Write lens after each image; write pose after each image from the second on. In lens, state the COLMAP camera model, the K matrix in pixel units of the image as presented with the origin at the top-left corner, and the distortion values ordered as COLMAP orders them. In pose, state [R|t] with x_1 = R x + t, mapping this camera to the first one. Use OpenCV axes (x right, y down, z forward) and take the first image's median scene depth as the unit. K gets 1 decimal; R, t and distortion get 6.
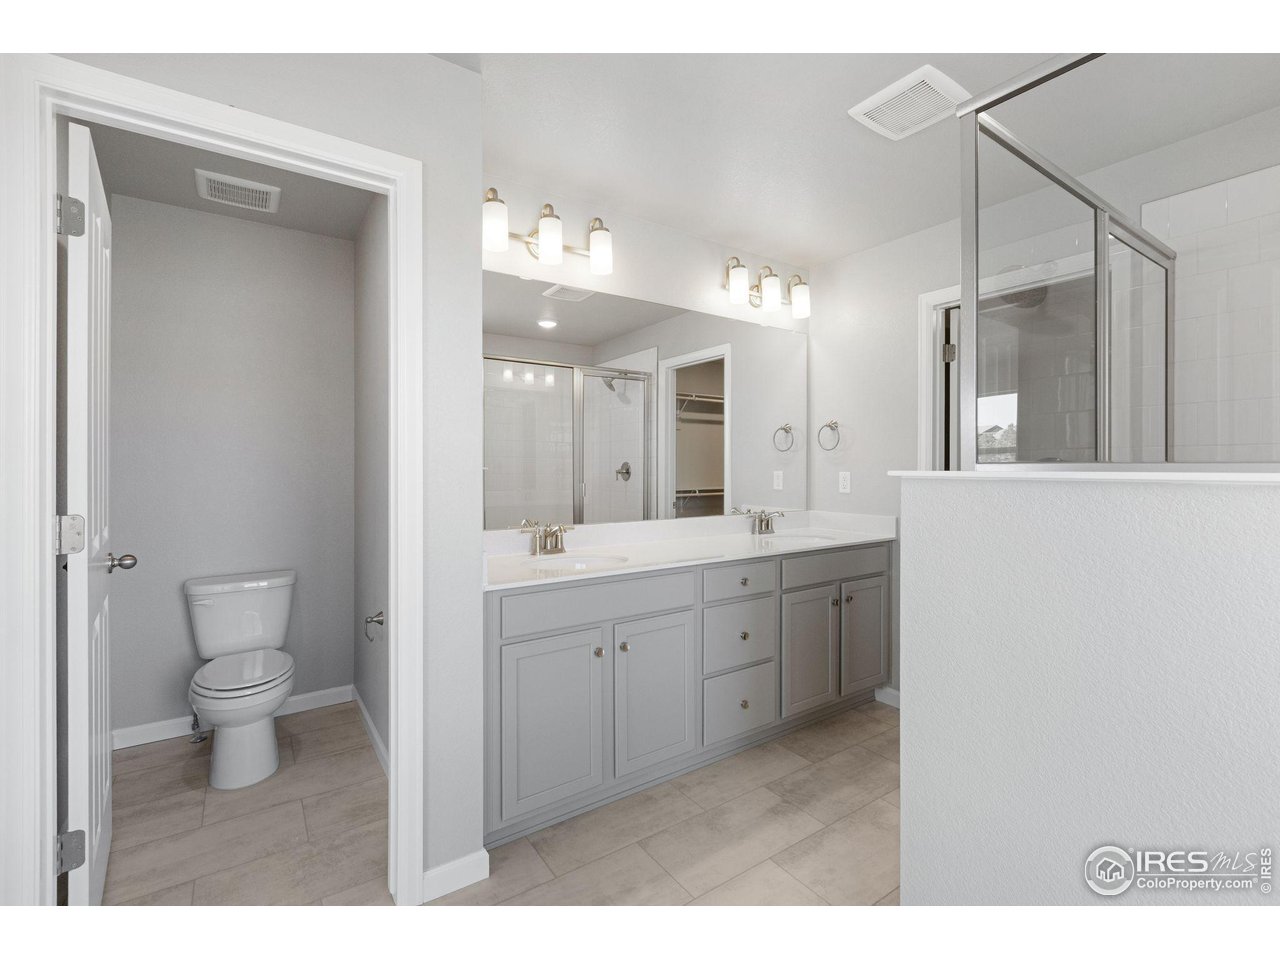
lens RADIAL K [[570.6, 0, 638.9], [0, 570.6, 465.6], [0, 0, 1]] dist [0.000152, 0.000254]
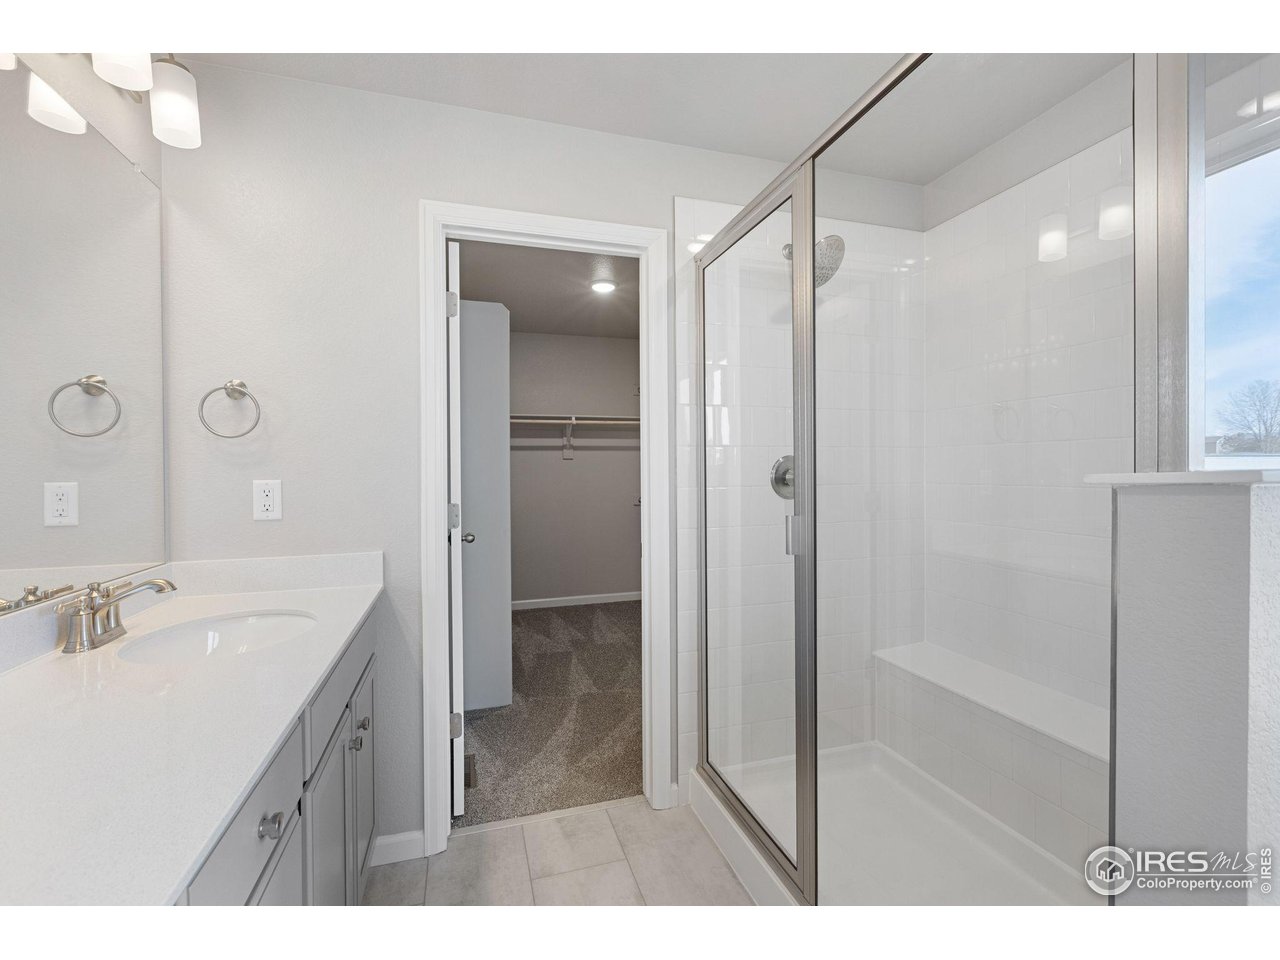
lens RADIAL K [[565.6, 0, 641.8], [0, 565.6, 476.2], [0, 0, 1]] dist [0.000965, 0.000632]
pose [[0.302434, -0.015247, 0.953048, -0.032301], [0.007598, 0.999879, 0.013585, 0.002942], [-0.953140, 0.003133, 0.302513, 0.477788]]
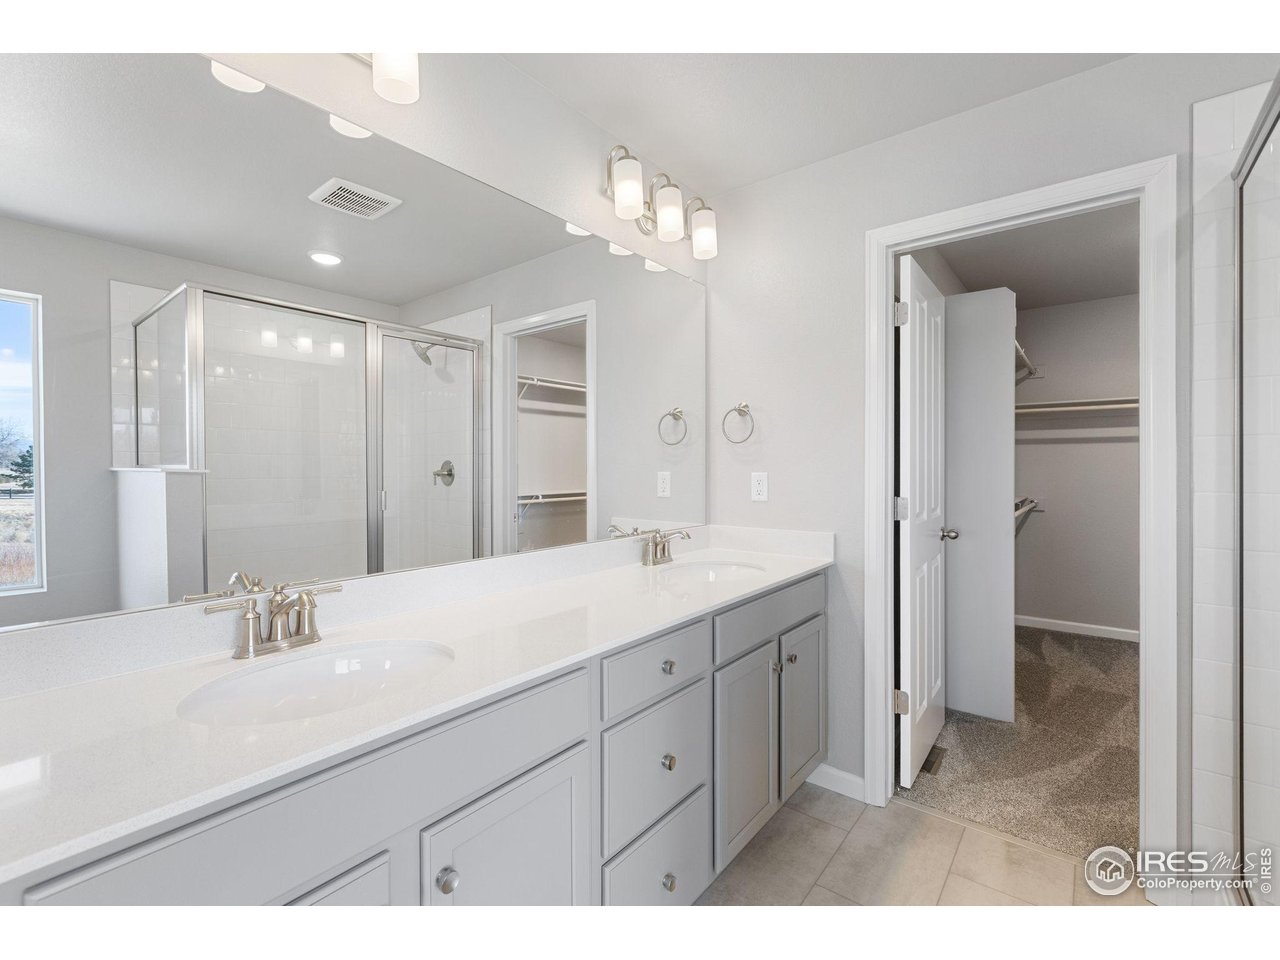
lens RADIAL K [[578.0, 0, 633.3], [0, 578.0, 468.4], [0, 0, 1]] dist [0.004608, 0.000324]
pose [[0.958732, -0.005628, 0.284256, -0.007643], [0.004186, 0.999975, 0.005681, 0.000974], [-0.284281, -0.004257, 0.958732, 0.308015]]
